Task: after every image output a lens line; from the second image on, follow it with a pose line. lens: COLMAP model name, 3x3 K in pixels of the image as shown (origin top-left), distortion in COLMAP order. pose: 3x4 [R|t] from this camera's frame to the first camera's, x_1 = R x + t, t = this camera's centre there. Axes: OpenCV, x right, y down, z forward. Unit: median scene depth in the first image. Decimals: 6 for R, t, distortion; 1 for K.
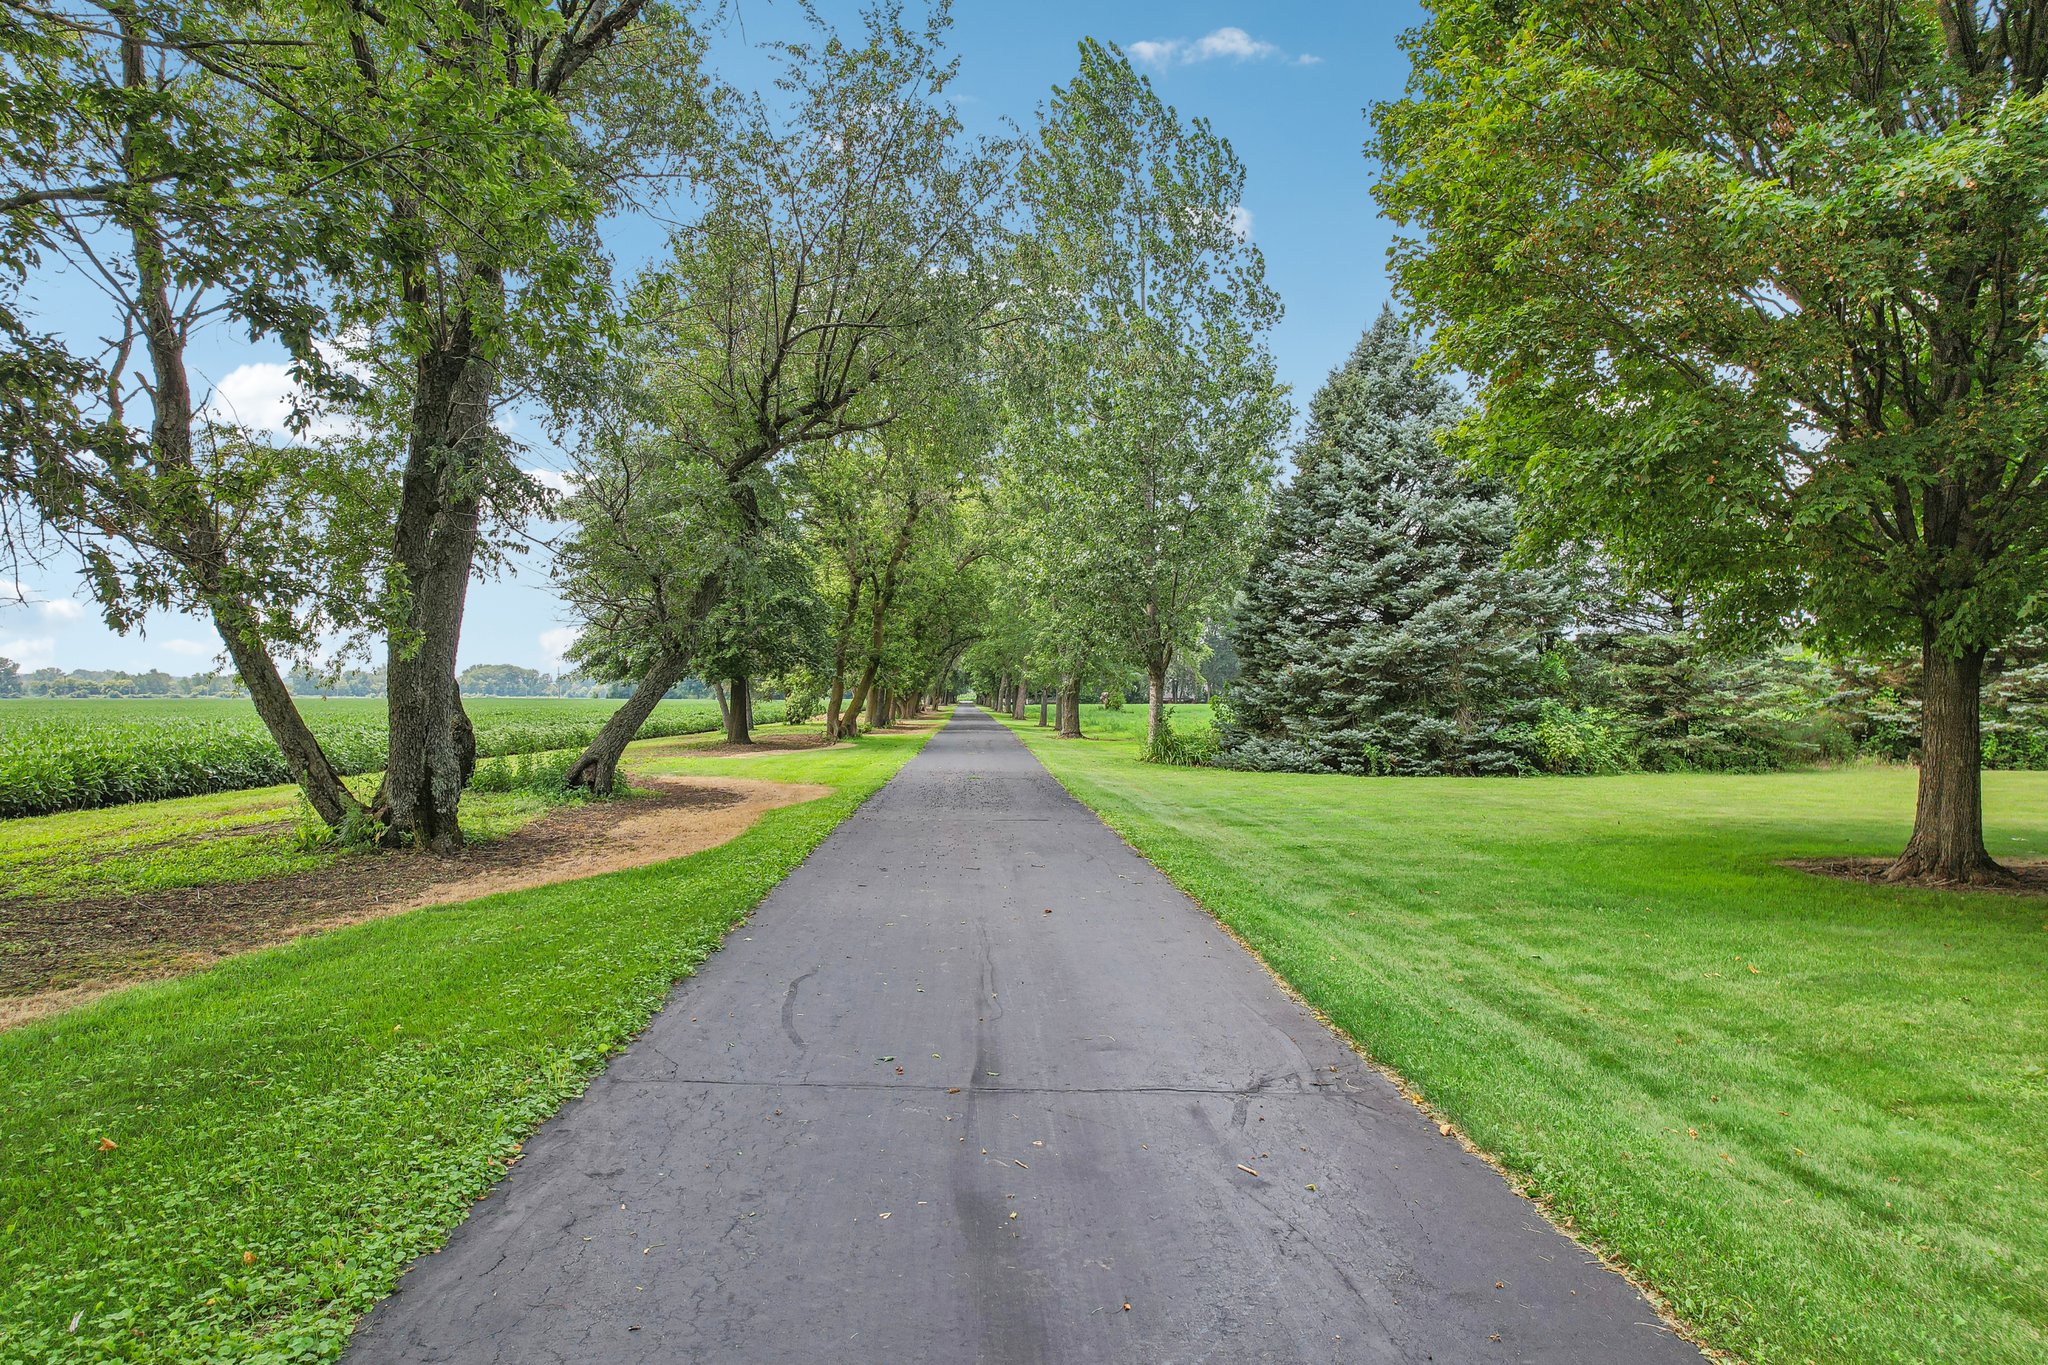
lens RADIAL K [[1340.5, 0, 1022.9], [0, 1340.5, 705.9], [0, 0, 1]] dist [-0.055448, 0.028458]
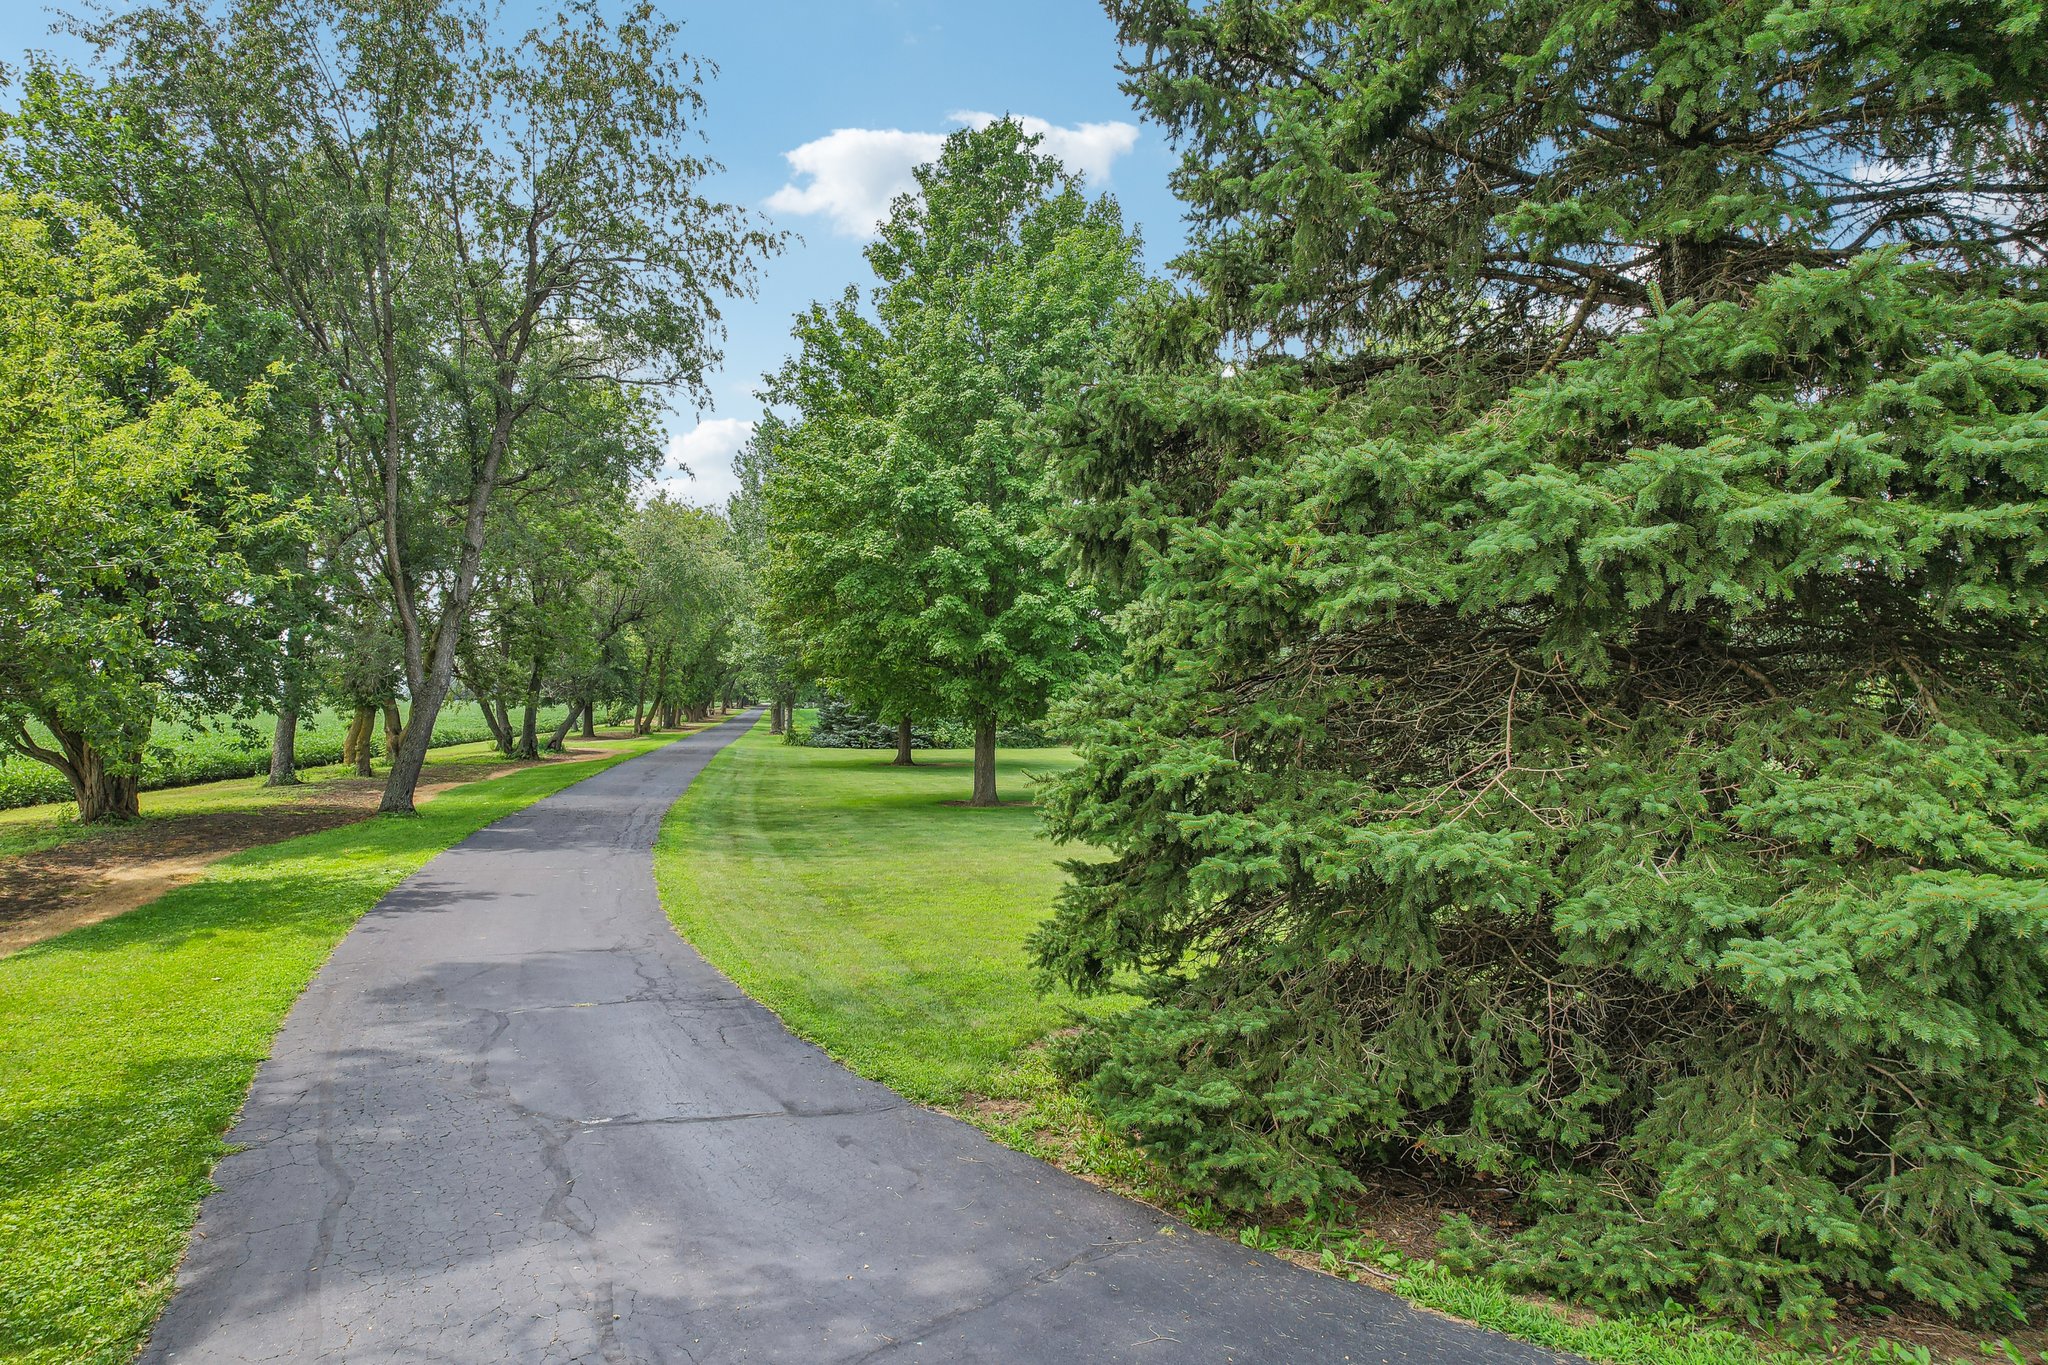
lens RADIAL K [[1340.5, 0, 1022.9], [0, 1340.5, 705.9], [0, 0, 1]] dist [-0.055448, 0.028458]
pose [[0.989530, 0.011803, 0.143844, 0.180660], [-0.011390, 0.999928, -0.003694, -0.019020], [-0.143877, 0.002017, 0.989594, -1.357044]]
